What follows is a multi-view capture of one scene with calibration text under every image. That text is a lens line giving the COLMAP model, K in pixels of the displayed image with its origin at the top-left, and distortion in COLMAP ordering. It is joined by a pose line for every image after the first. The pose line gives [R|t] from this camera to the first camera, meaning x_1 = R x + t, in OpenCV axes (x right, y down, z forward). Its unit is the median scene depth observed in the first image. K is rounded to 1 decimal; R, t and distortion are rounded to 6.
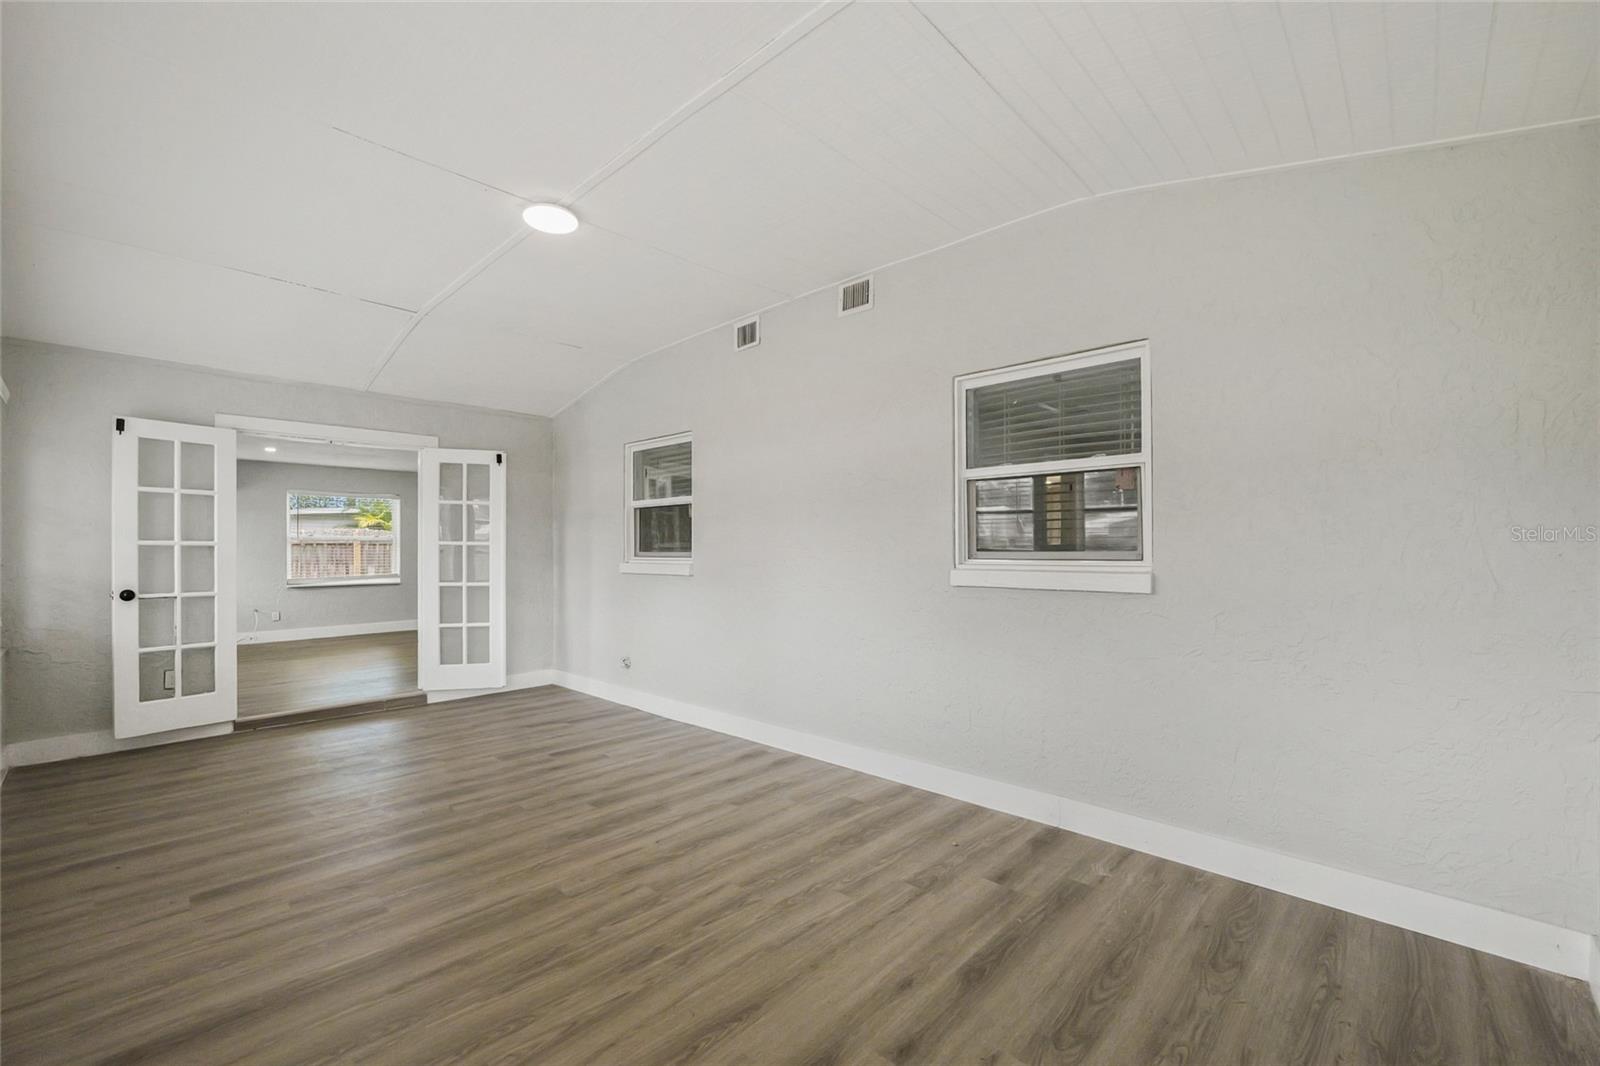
lens RADIAL K [[670.9, 0, 813.0], [0, 670.9, 536.6], [0, 0, 1]] dist [-0.007111, -0.000181]
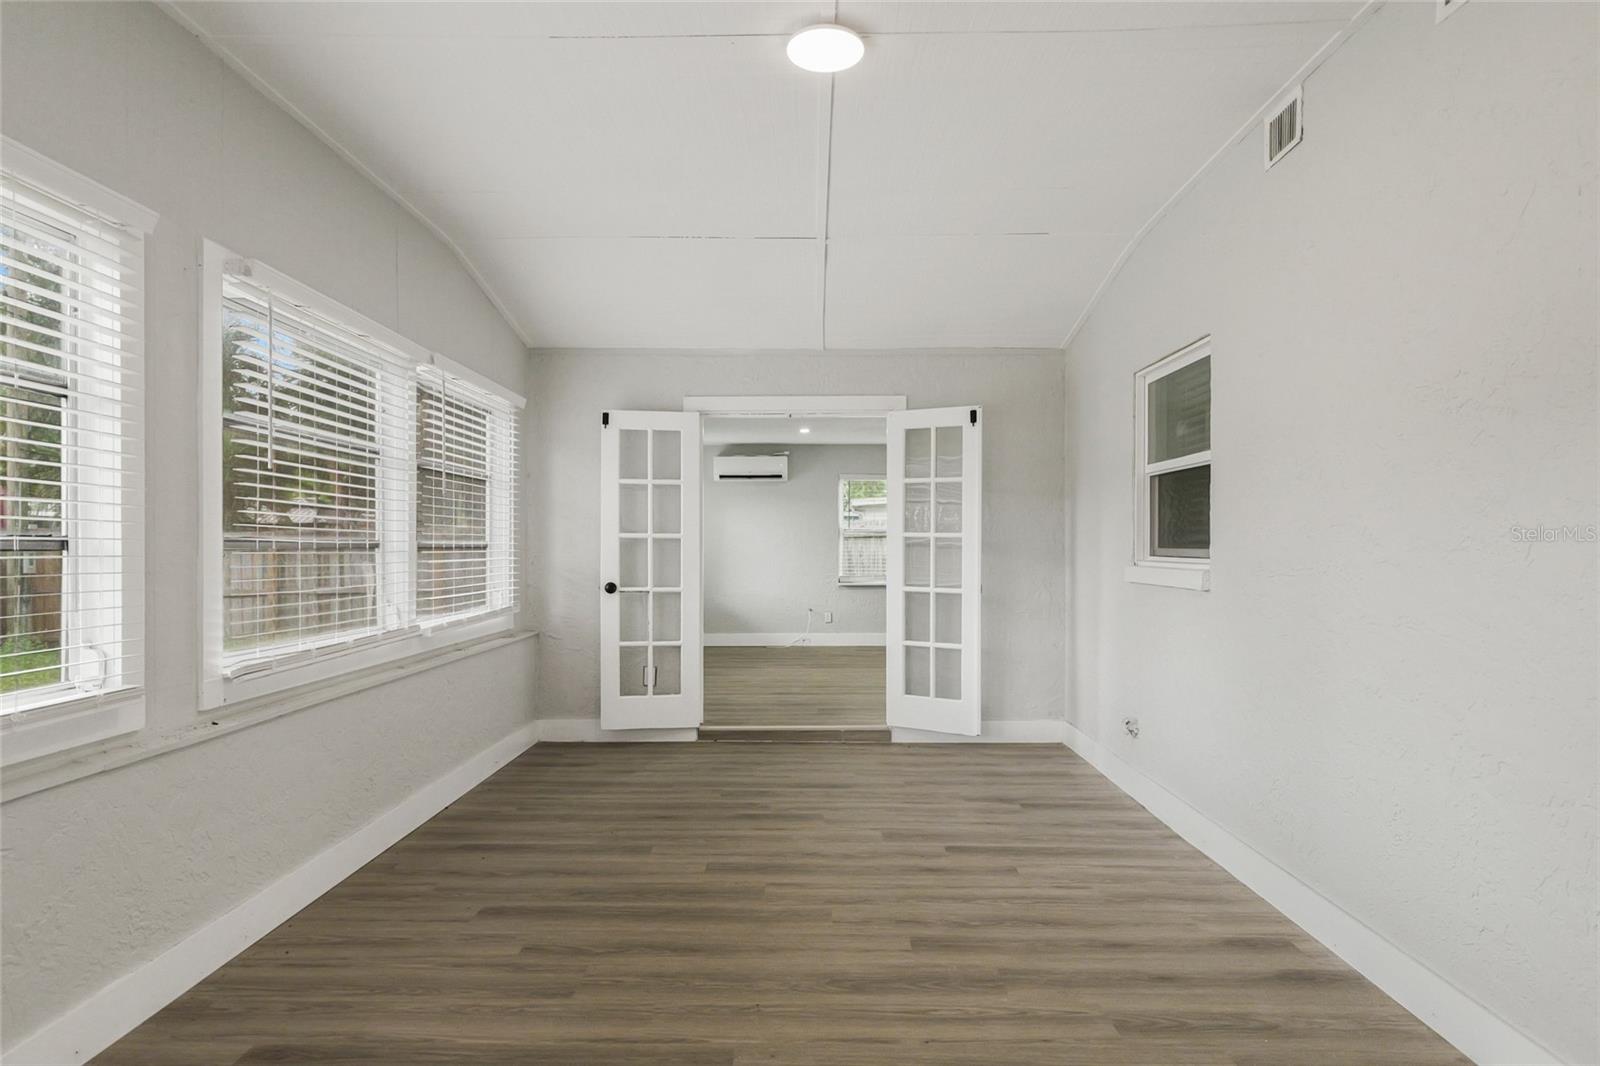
lens RADIAL K [[946.4, 0, 799.5], [0, 946.4, 538.2], [0, 0, 1]] dist [0.004800, -0.003224]
pose [[0.667594, -0.000493, -0.744525, 0.207646], [0.010836, 0.999900, 0.009055, 0.003206], [0.744447, -0.014112, 0.667533, 0.243243]]
